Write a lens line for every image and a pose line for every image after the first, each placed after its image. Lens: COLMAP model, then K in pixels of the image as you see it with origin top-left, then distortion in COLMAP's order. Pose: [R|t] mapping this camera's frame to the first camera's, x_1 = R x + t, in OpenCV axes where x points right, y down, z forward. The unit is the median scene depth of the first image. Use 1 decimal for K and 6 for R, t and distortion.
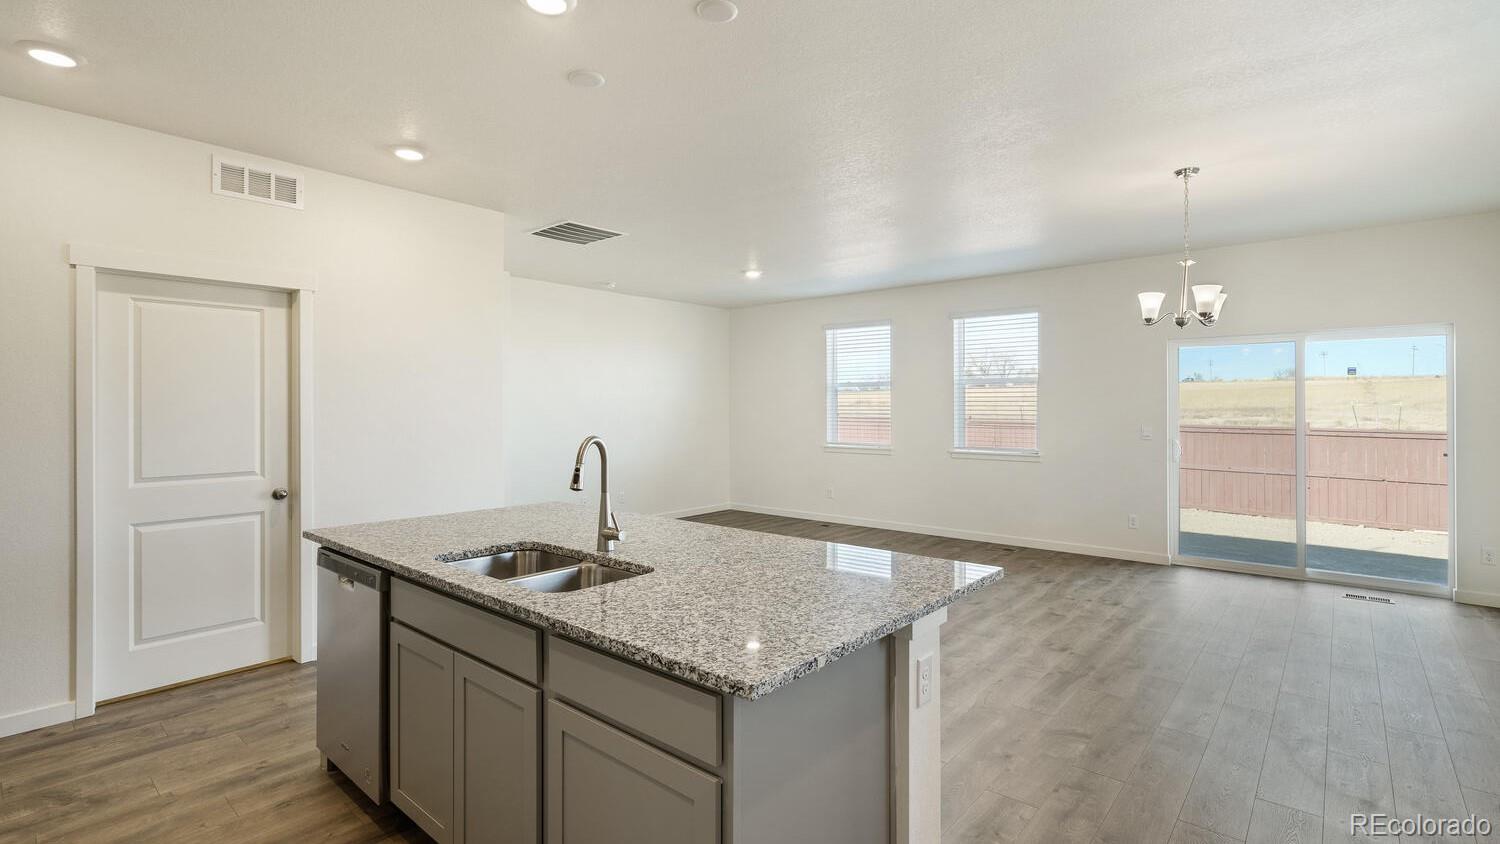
lens RADIAL K [[682.5, 0, 761.7], [0, 682.5, 412.1], [0, 0, 1]] dist [-0.002793, 0.001570]
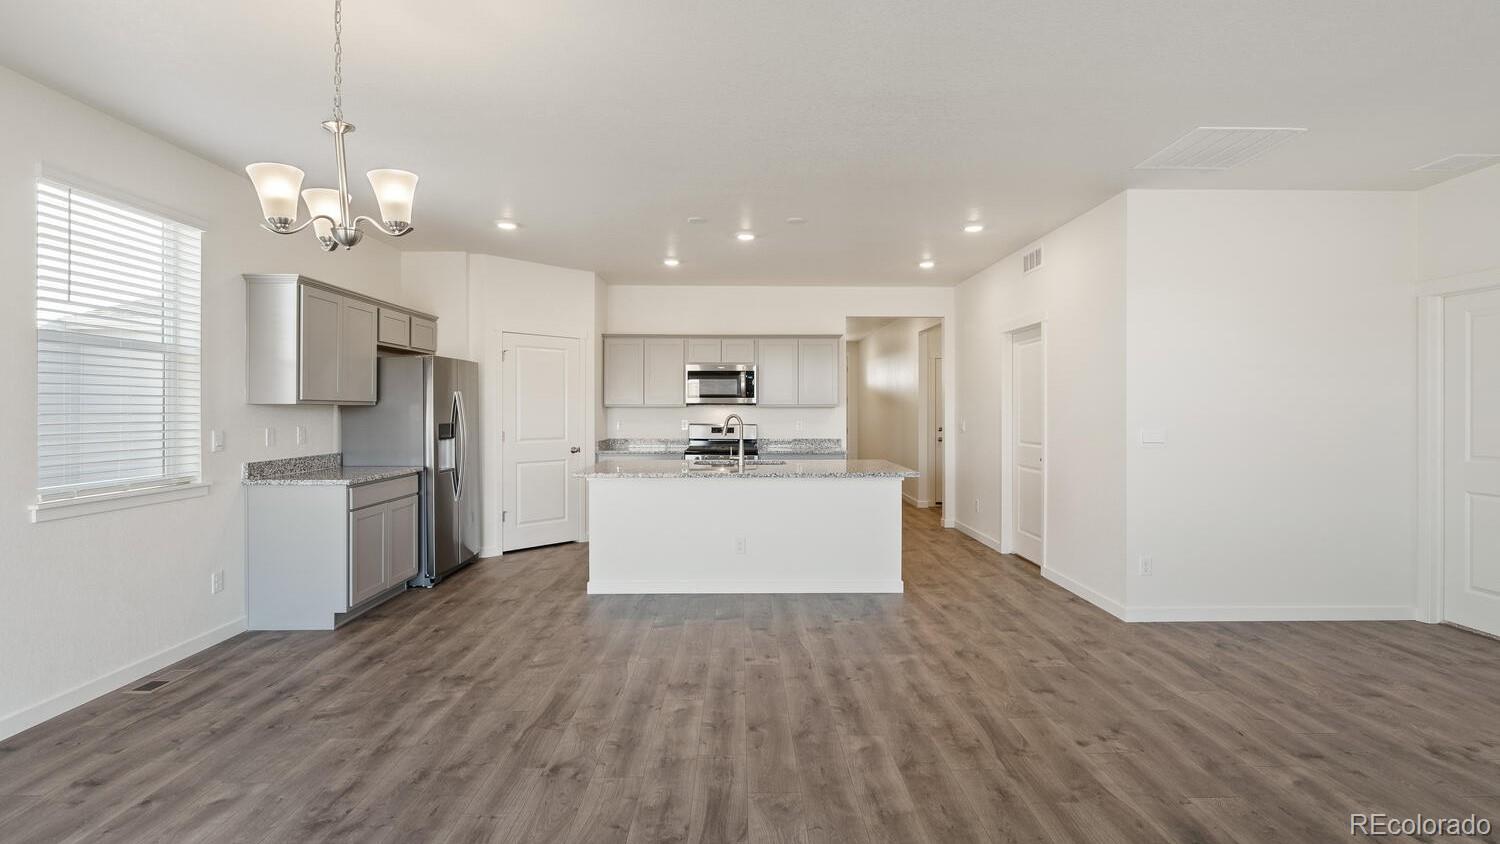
lens RADIAL K [[682.5, 0, 749.9], [0, 682.5, 413.2], [0, 0, 1]] dist [-0.002793, 0.001570]
pose [[-0.751991, 0.005982, -0.659147, 0.741424], [-0.003494, 0.999909, 0.013060, 0.000887], [0.659165, 0.012124, -0.751901, 1.633639]]
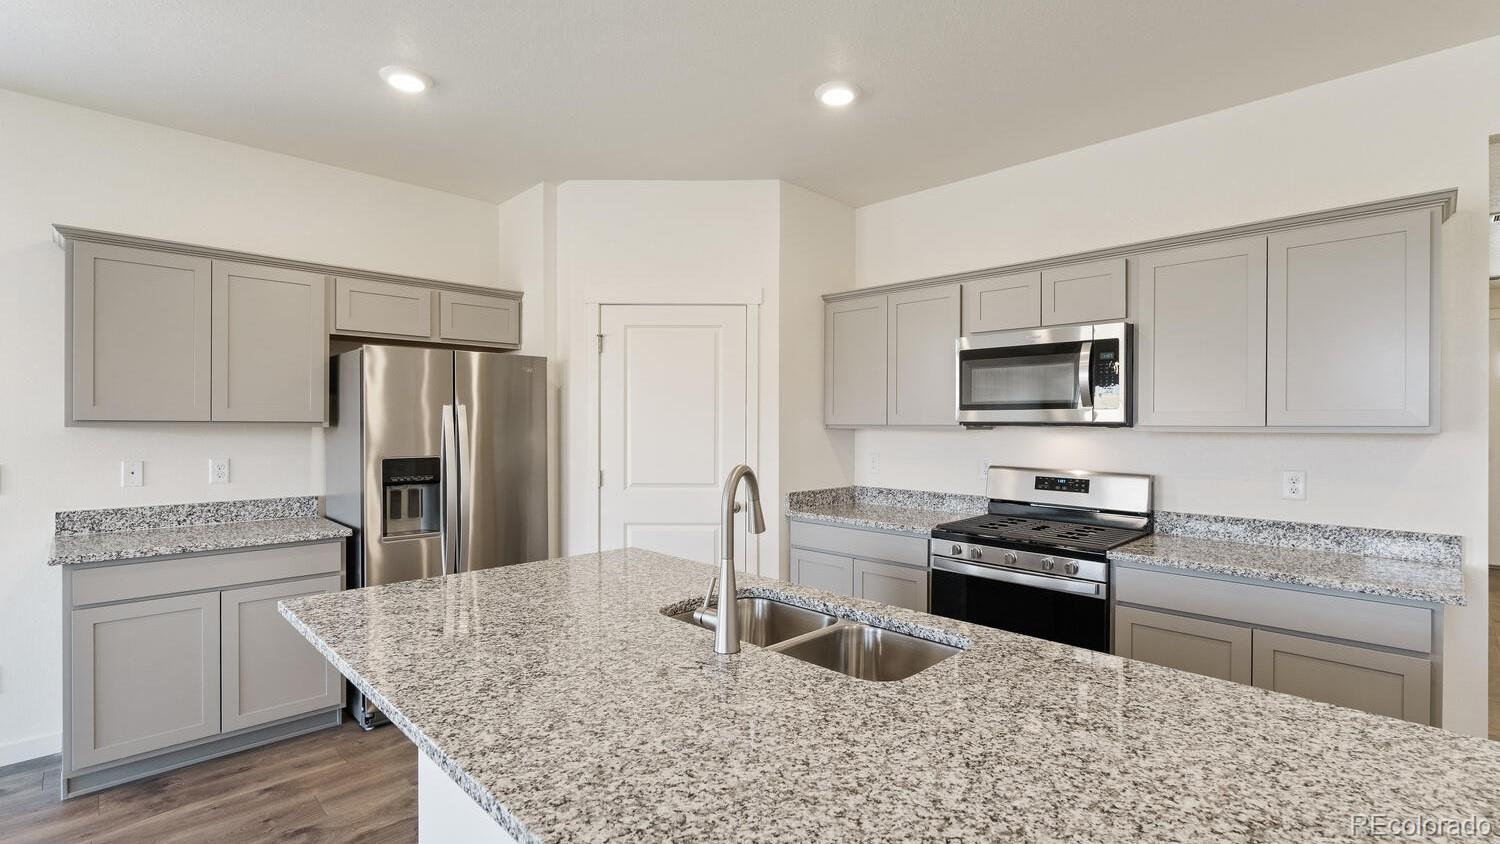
lens RADIAL K [[682.5, 0, 750.7], [0, 682.5, 427.3], [0, 0, 1]] dist [-0.002793, 0.001570]
pose [[-0.996049, -0.001439, 0.088791, -0.184093], [-0.000299, 0.999917, 0.012844, -0.005957], [-0.088802, 0.012767, -0.995967, 0.980863]]
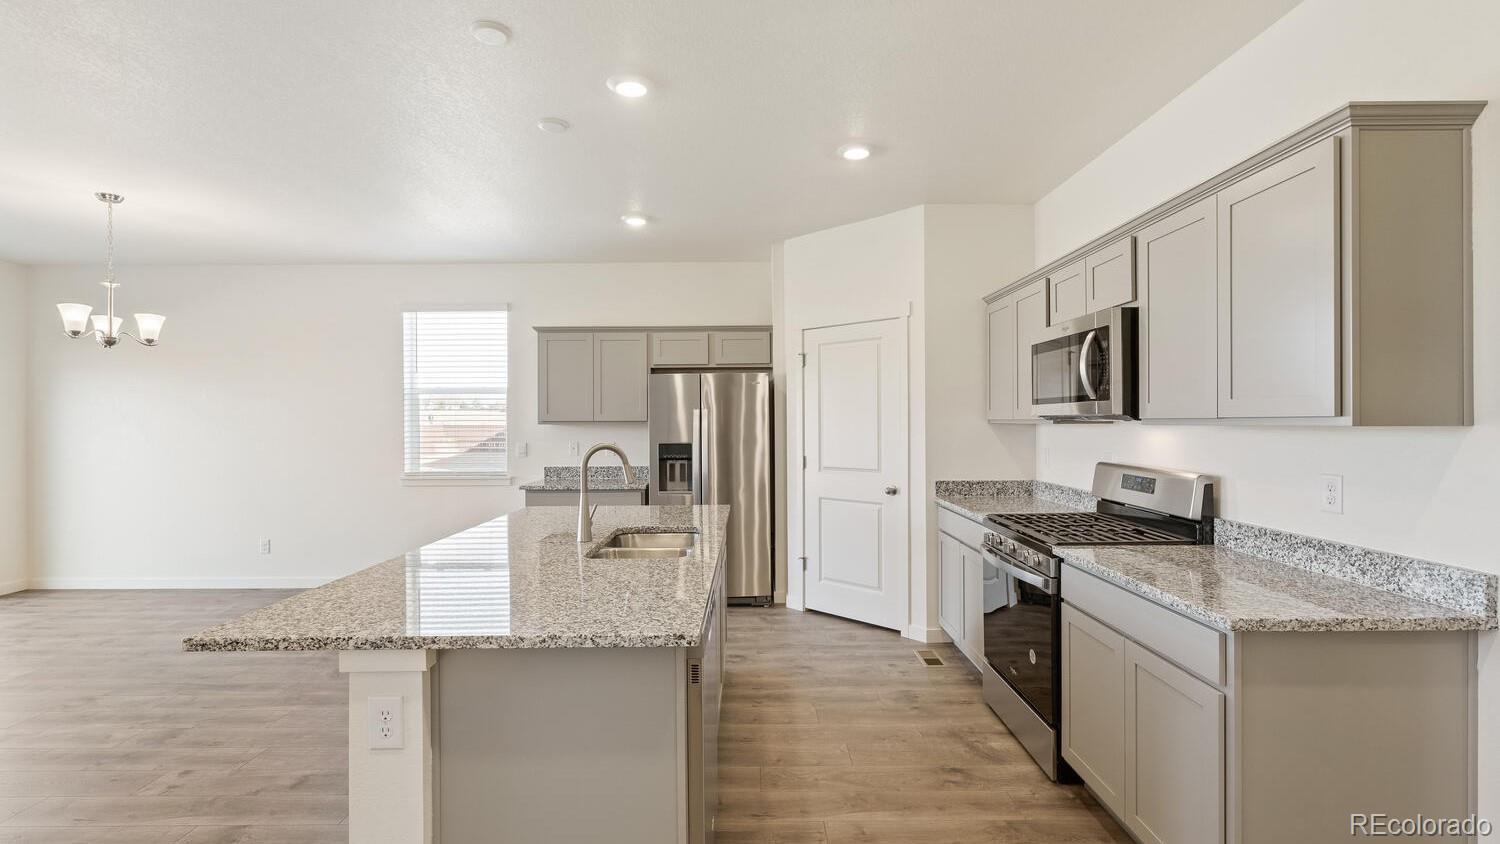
lens RADIAL K [[682.5, 0, 750.9], [0, 682.5, 422.8], [0, 0, 1]] dist [-0.002793, 0.001570]
pose [[-0.646794, 0.004385, 0.762652, -0.795674], [0.013285, 0.999897, 0.005518, -0.002690], [-0.762549, 0.013701, -0.646785, 0.932923]]
